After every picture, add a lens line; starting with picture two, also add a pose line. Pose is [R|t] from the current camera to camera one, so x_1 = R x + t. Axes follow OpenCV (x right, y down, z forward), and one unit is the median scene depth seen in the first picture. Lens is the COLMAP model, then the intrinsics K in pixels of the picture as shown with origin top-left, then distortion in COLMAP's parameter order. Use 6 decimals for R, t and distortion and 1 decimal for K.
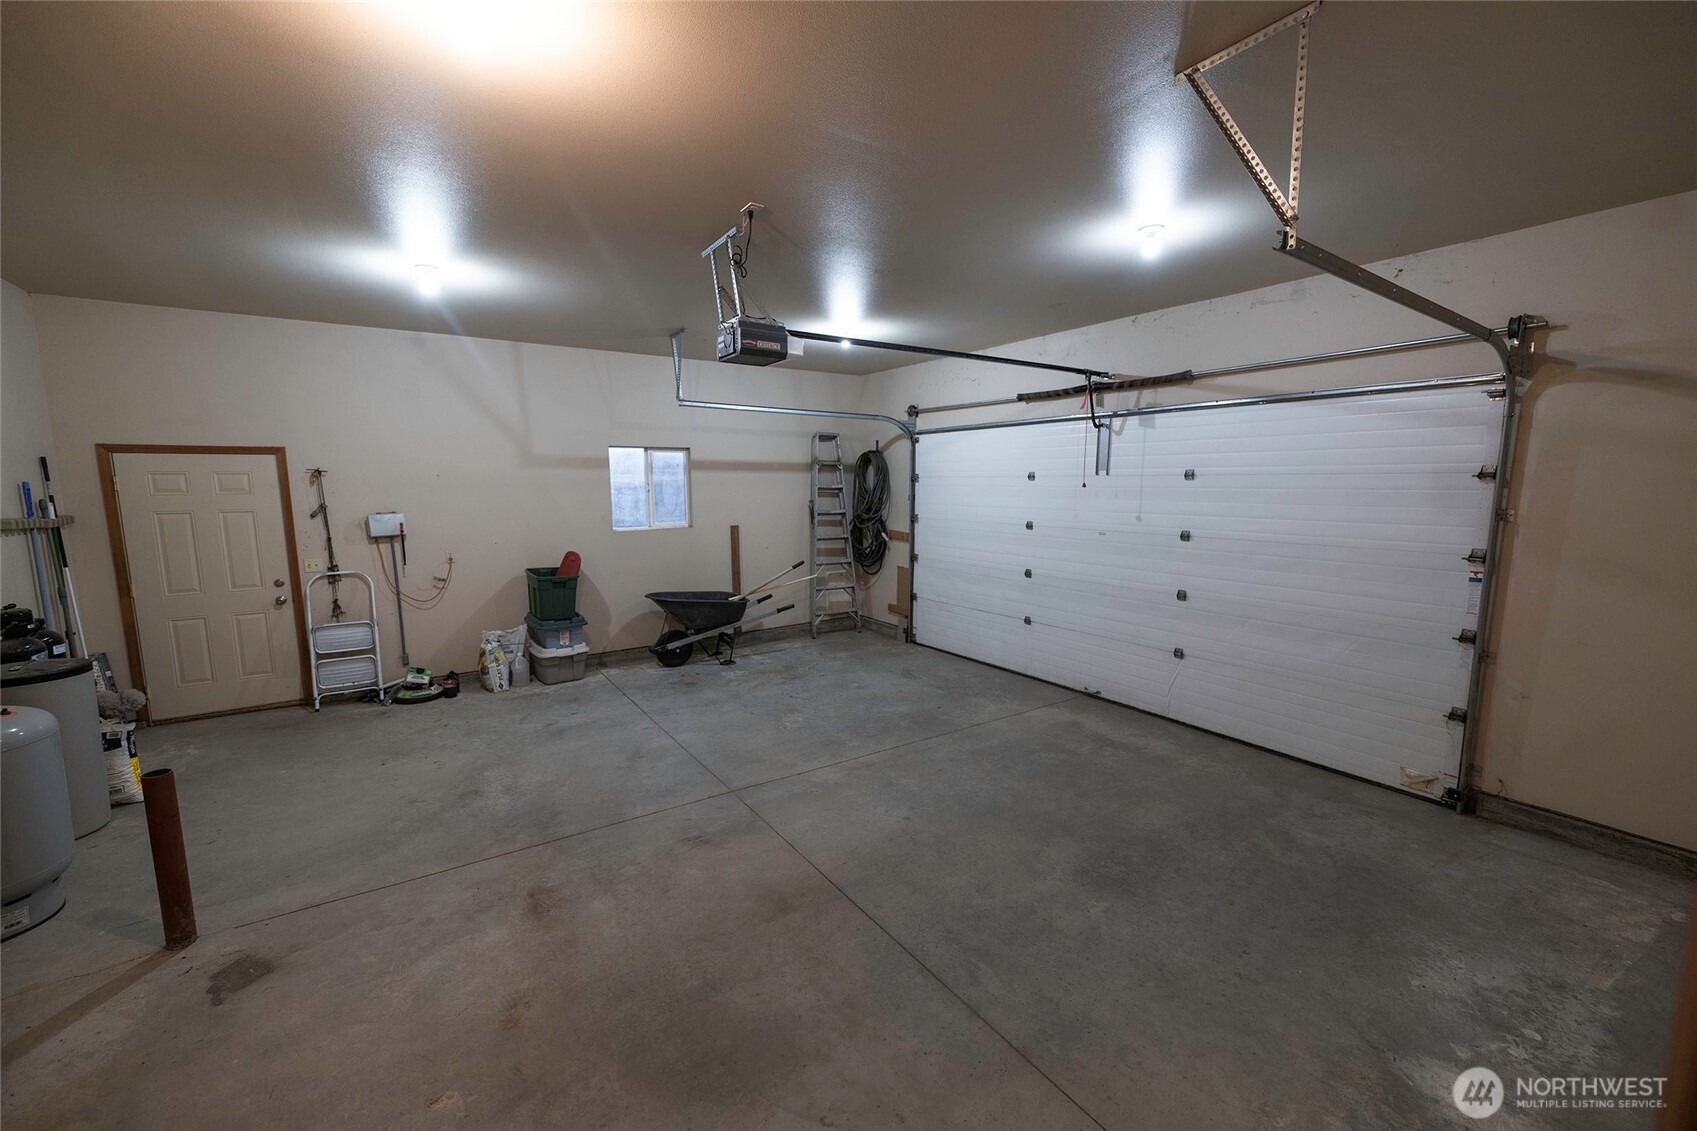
lens RADIAL K [[663.4, 0, 848.5], [0, 663.4, 565.5], [0, 0, 1]] dist [0.001924, 0.000002]
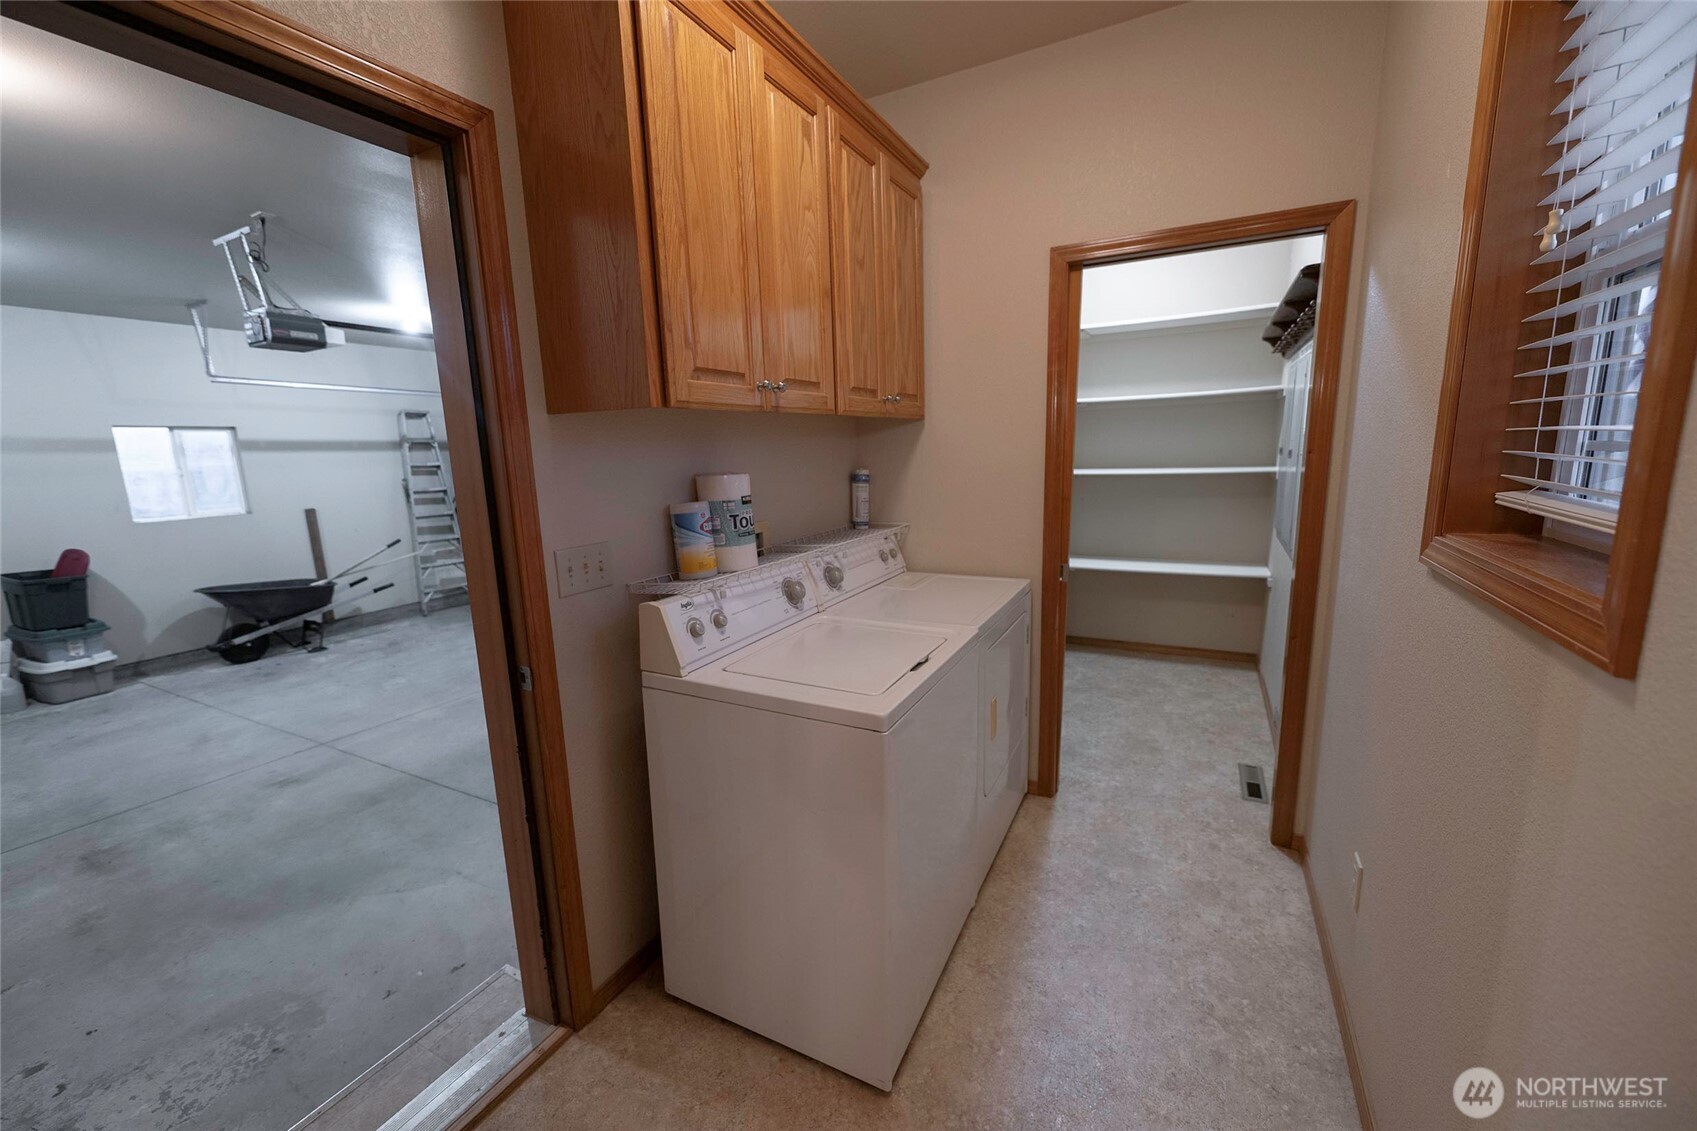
lens RADIAL K [[663.4, 0, 848.5], [0, 663.4, 565.5], [0, 0, 1]] dist [0.001924, 0.000002]
pose [[0.882337, -0.105445, 0.458653, 0.070243], [0.088642, 0.994369, 0.058083, 0.036406], [-0.462195, -0.010593, 0.886715, -0.218520]]
